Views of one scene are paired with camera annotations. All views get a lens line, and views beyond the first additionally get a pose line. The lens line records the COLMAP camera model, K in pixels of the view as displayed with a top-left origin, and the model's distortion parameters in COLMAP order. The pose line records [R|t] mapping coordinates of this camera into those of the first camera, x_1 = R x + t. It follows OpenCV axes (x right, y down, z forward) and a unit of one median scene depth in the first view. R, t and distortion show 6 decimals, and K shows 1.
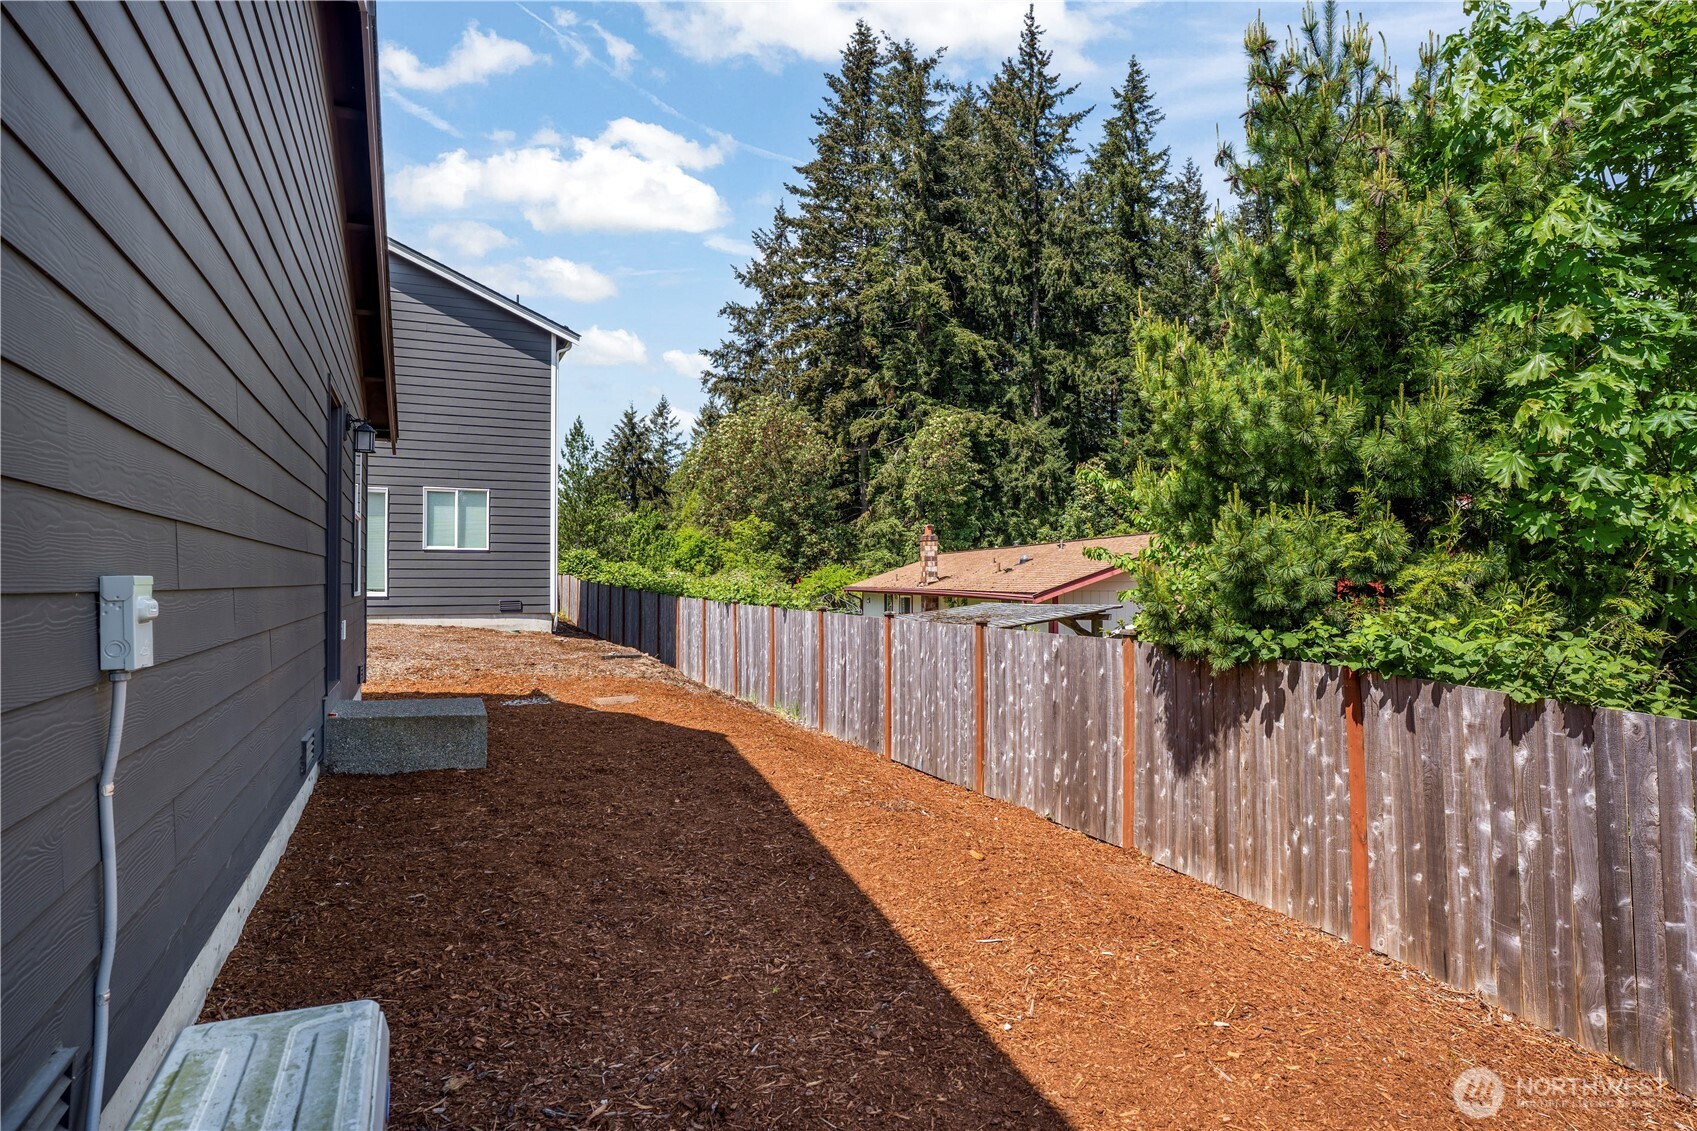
lens RADIAL K [[922.4, 0, 854.9], [0, 922.4, 556.6], [0, 0, 1]] dist [0.009538, -0.003419]
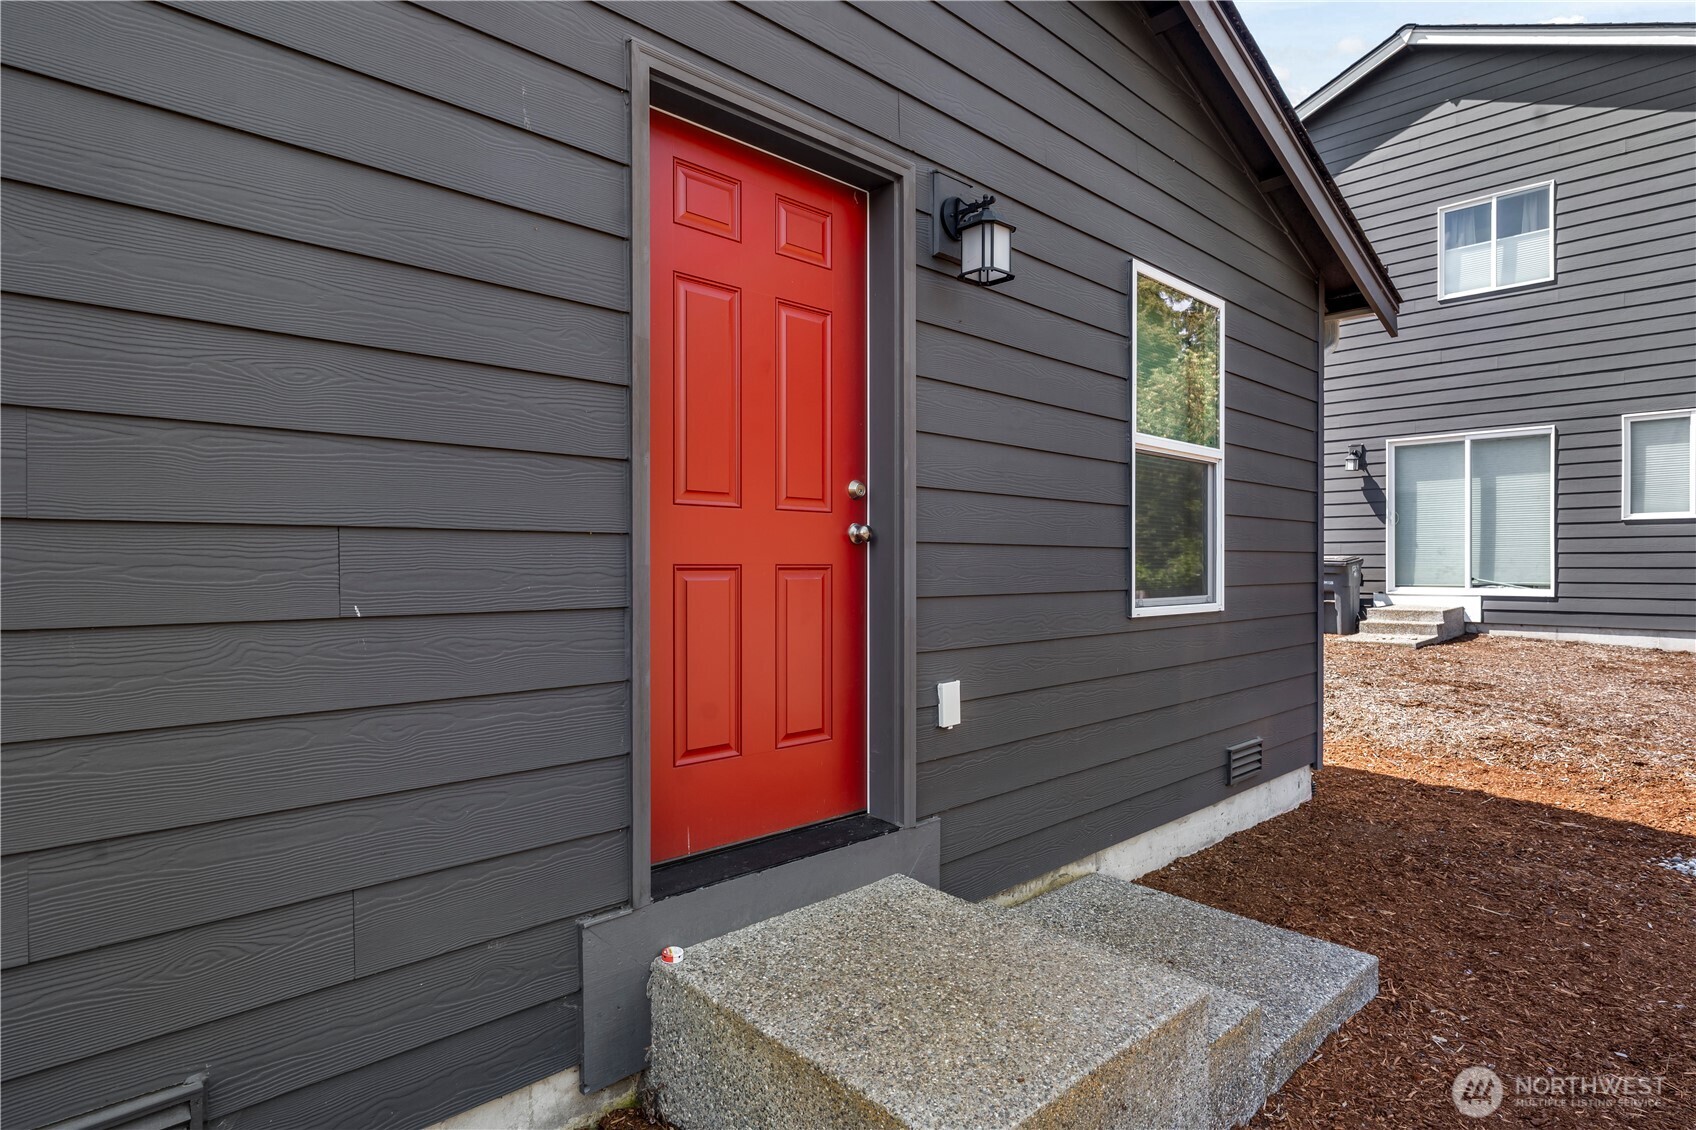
lens RADIAL K [[921.9, 0, 848.4], [0, 921.9, 565.1], [0, 0, 1]] dist [0.009538, -0.003419]
pose [[0.328475, 0.003184, -0.944507, -0.065712], [0.022861, 0.999675, 0.011321, 0.003265], [0.944236, -0.025311, 0.328295, 0.335655]]
